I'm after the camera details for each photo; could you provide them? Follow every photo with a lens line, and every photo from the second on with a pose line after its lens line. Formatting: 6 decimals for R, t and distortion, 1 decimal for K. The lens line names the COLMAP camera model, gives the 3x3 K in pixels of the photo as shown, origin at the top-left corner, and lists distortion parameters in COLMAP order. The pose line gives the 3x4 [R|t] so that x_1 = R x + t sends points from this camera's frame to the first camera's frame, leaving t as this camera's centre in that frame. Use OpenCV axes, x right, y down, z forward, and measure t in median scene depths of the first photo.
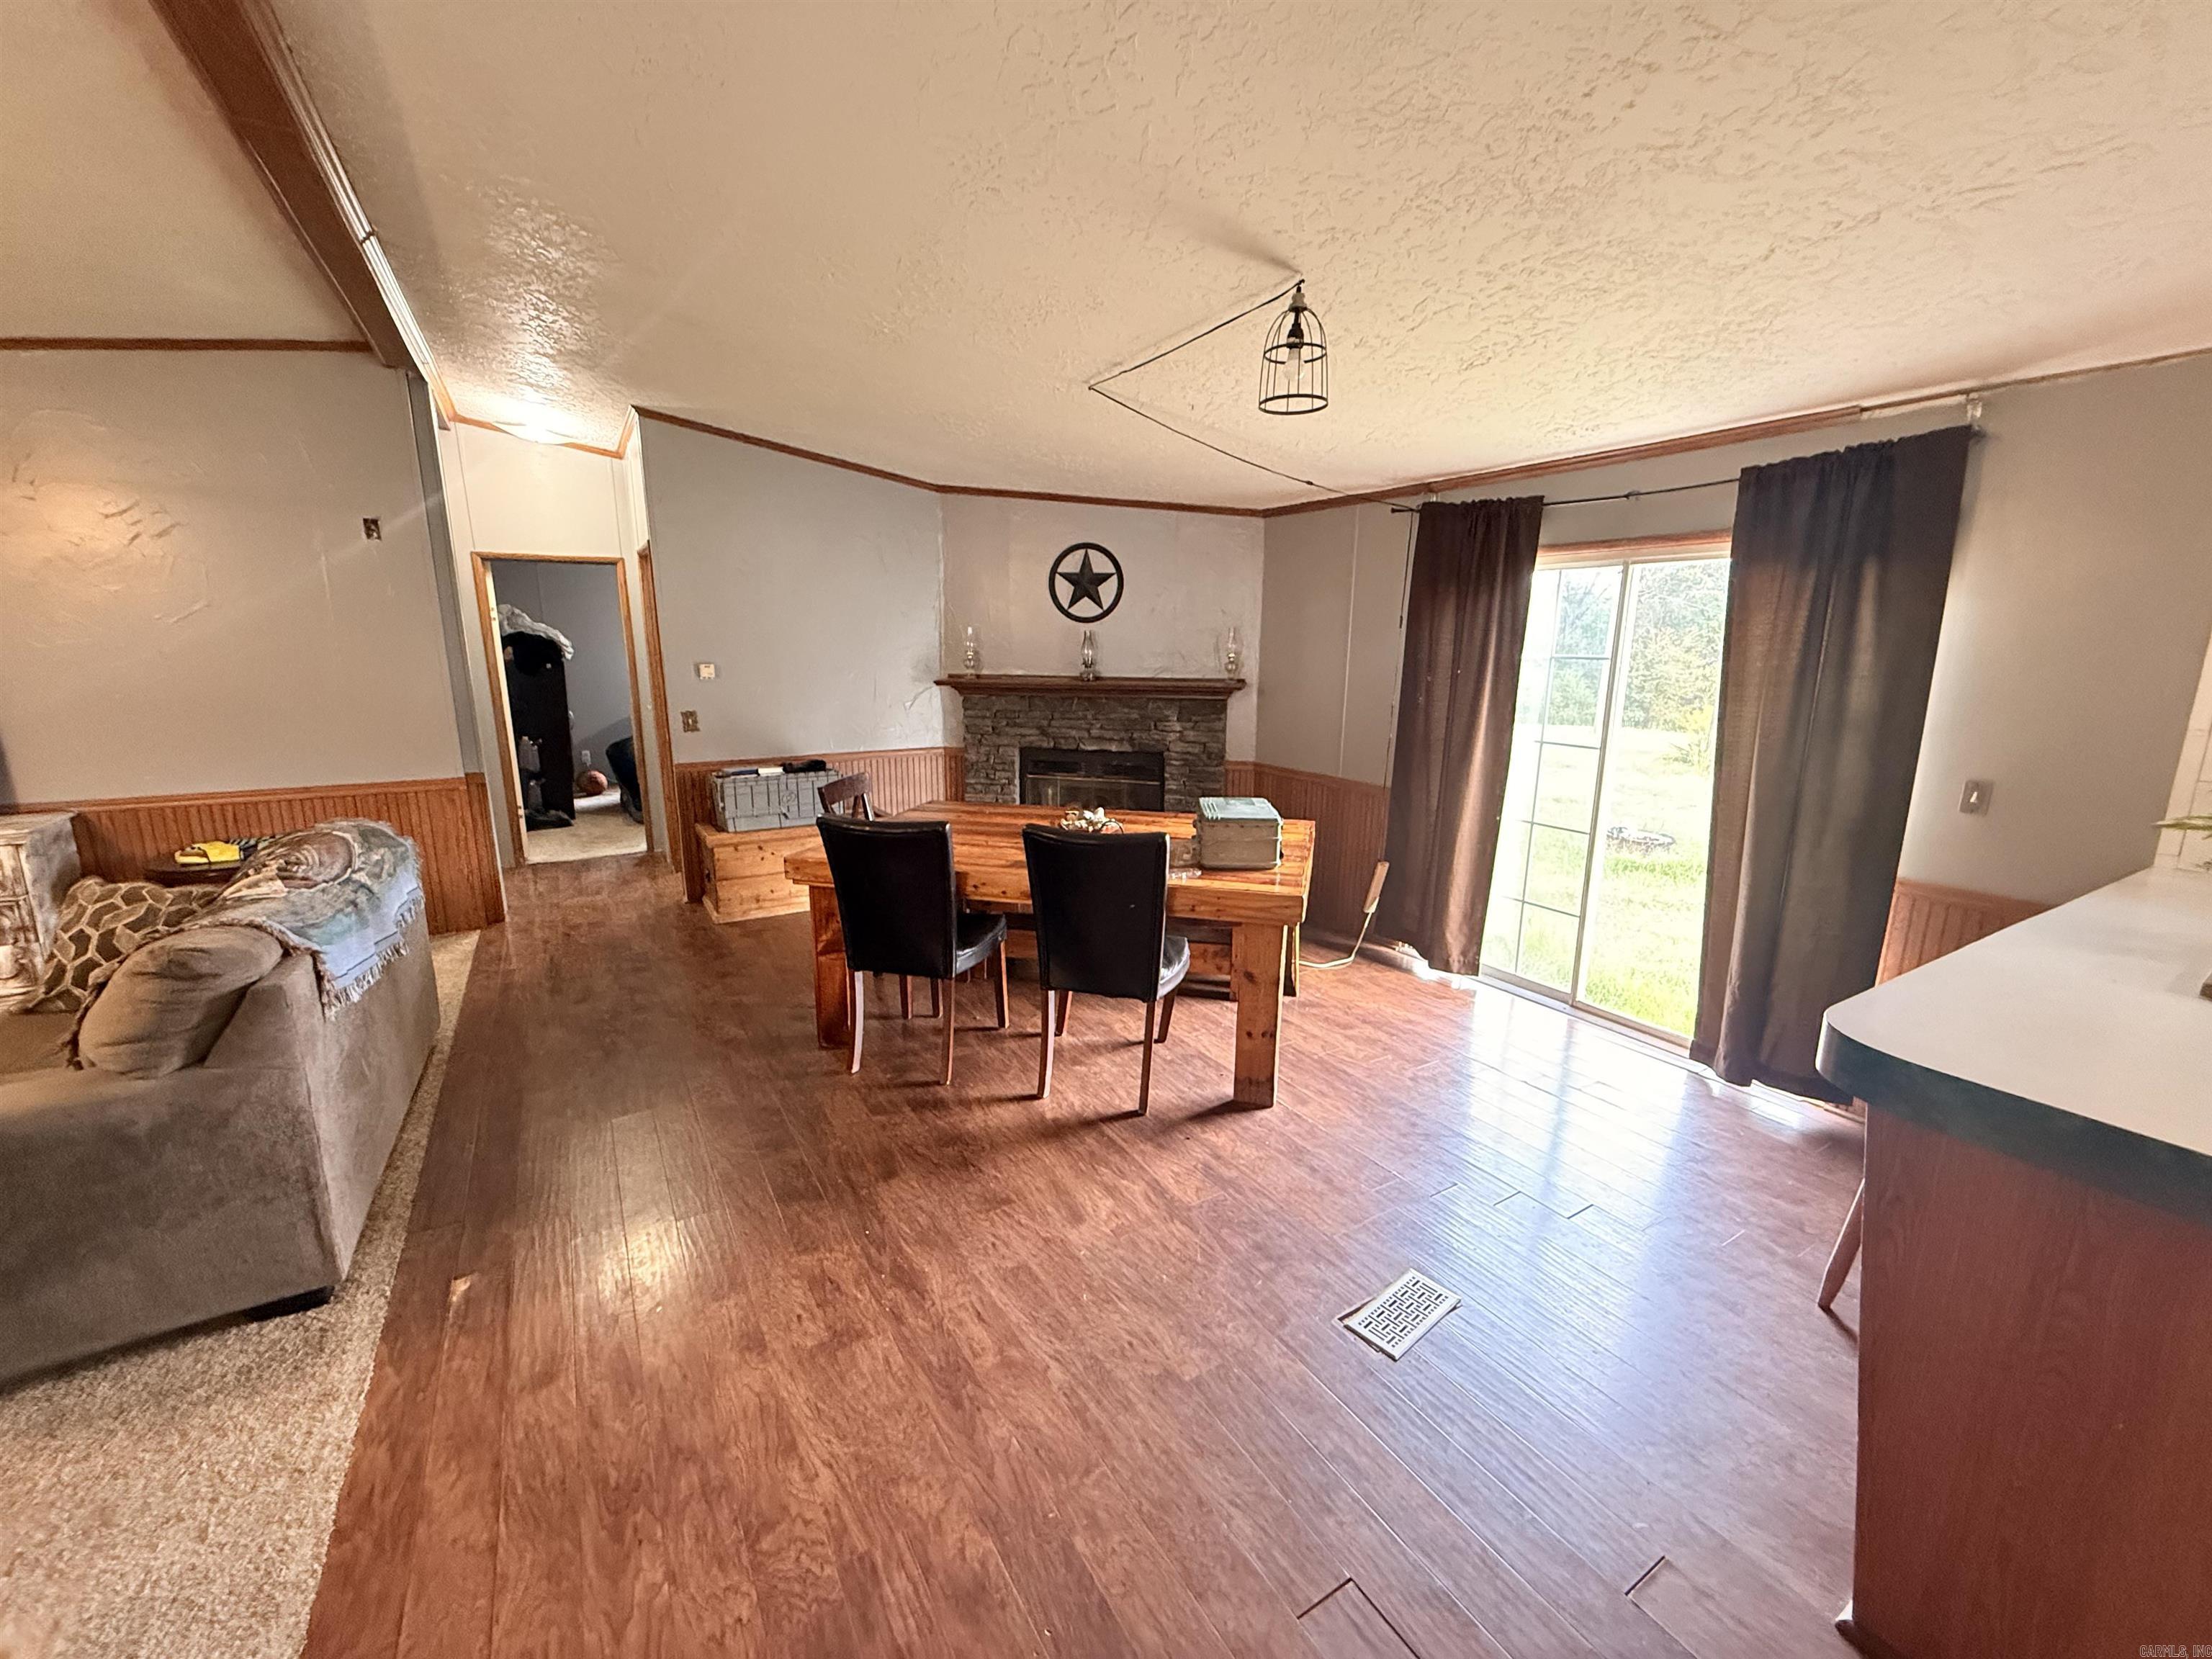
lens RADIAL K [[885.4, 0, 1095.7], [0, 885.4, 826.7], [0, 0, 1]] dist [-0.001811, -0.000493]
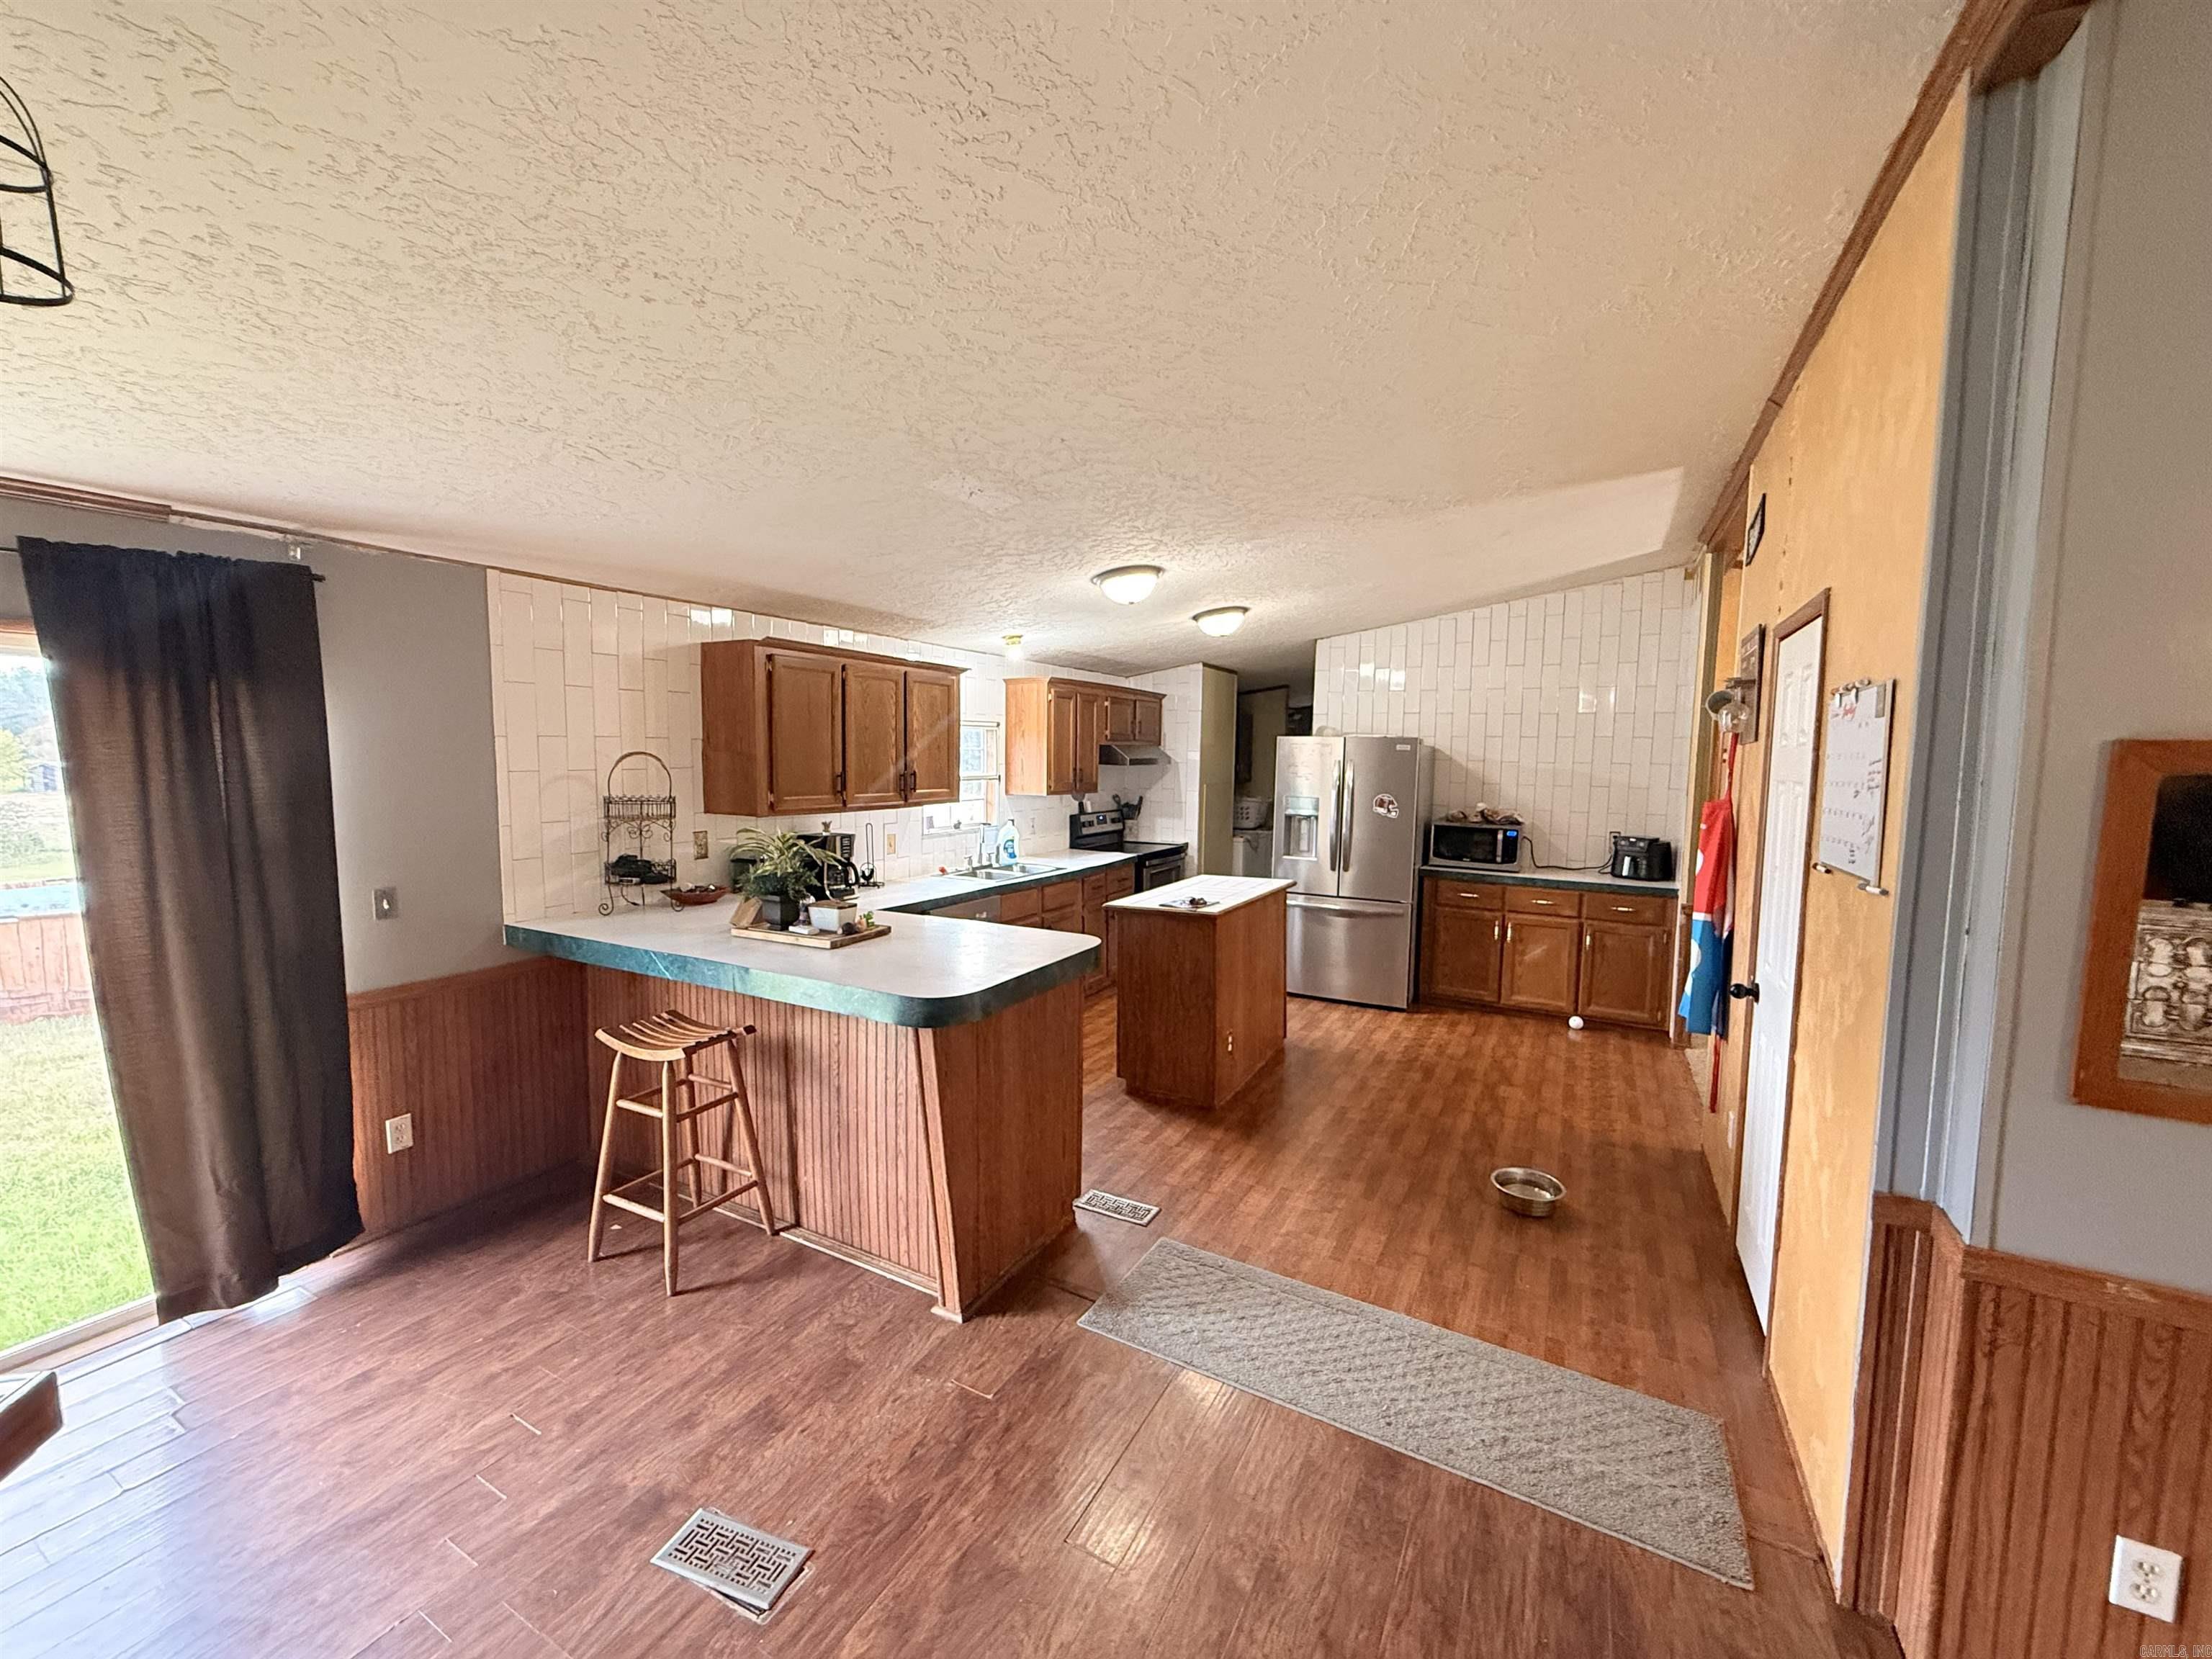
lens RADIAL K [[885.4, 0, 1095.7], [0, 885.4, 826.7], [0, 0, 1]] dist [-0.001811, -0.000493]
pose [[-0.499432, -0.083282, 0.862341, -0.391139], [0.164058, 0.968268, 0.188528, -0.185476], [-0.850678, 0.235631, -0.469921, 0.717746]]
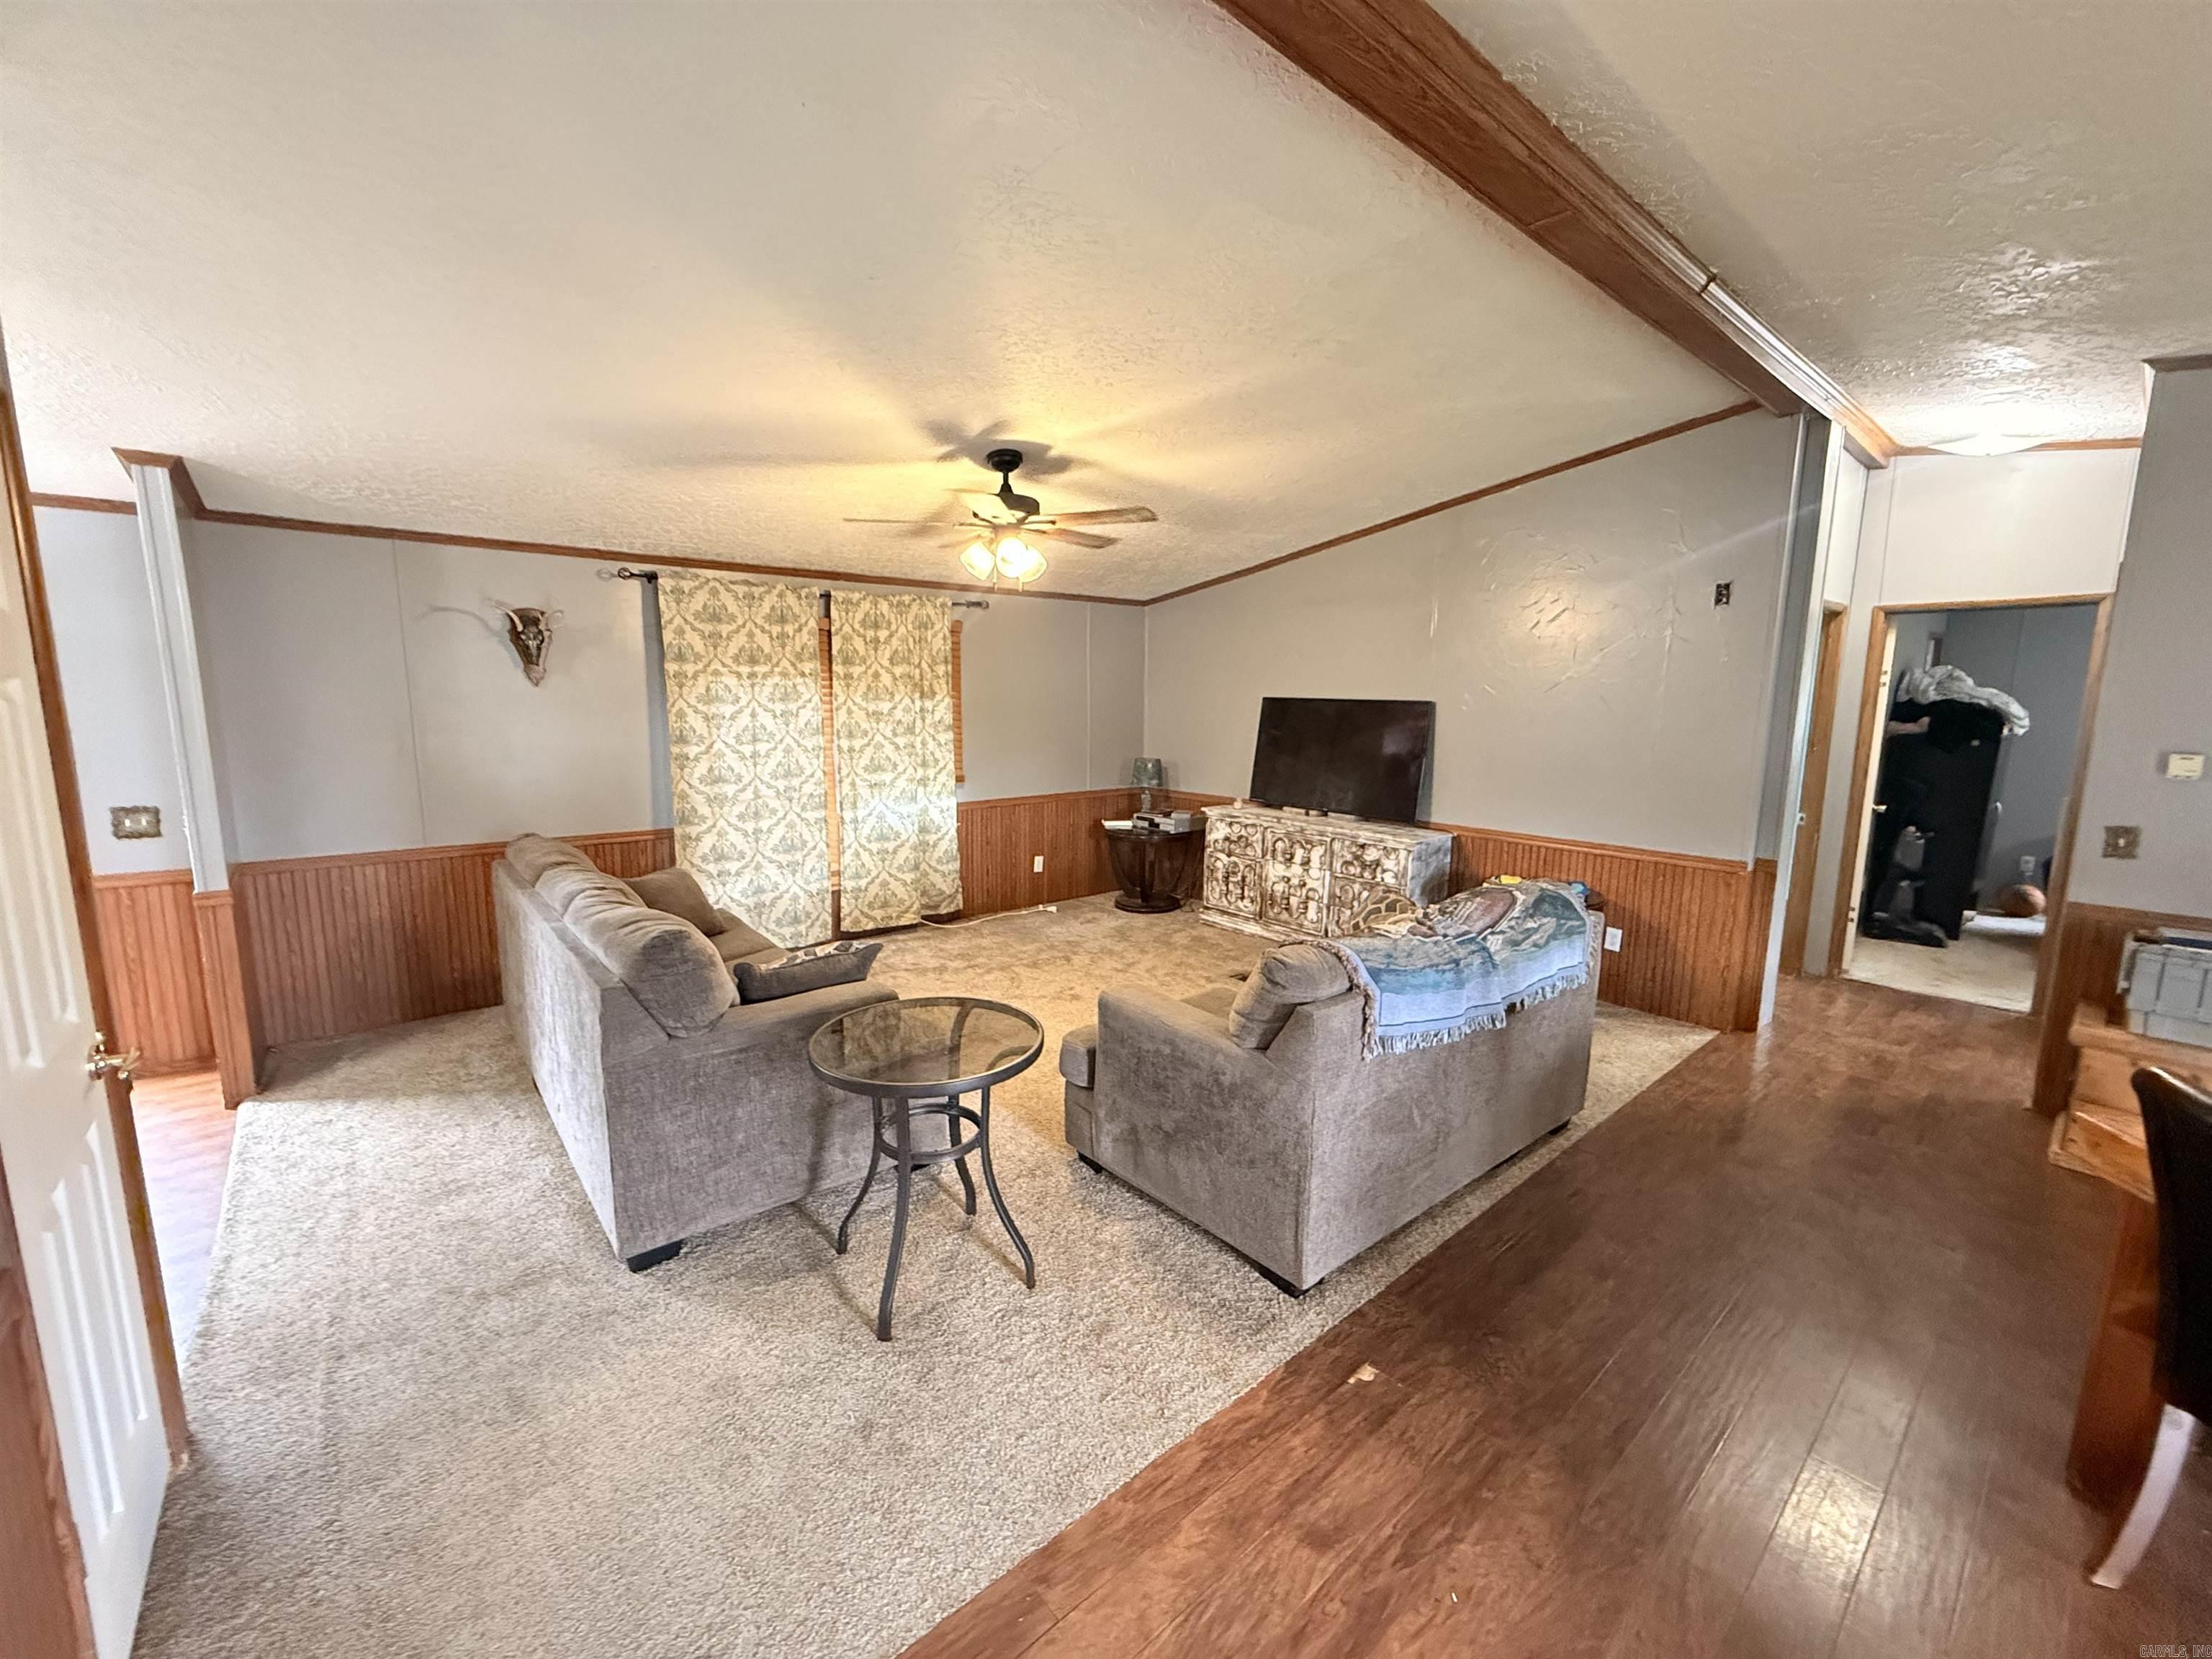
lens RADIAL K [[885.4, 0, 1095.7], [0, 885.4, 826.7], [0, 0, 1]] dist [-0.001811, -0.000493]
pose [[0.160273, 0.143861, -0.976533, 0.073308], [-0.211873, 0.971276, 0.108313, -0.082021], [0.964066, 0.189542, 0.186149, 0.335287]]
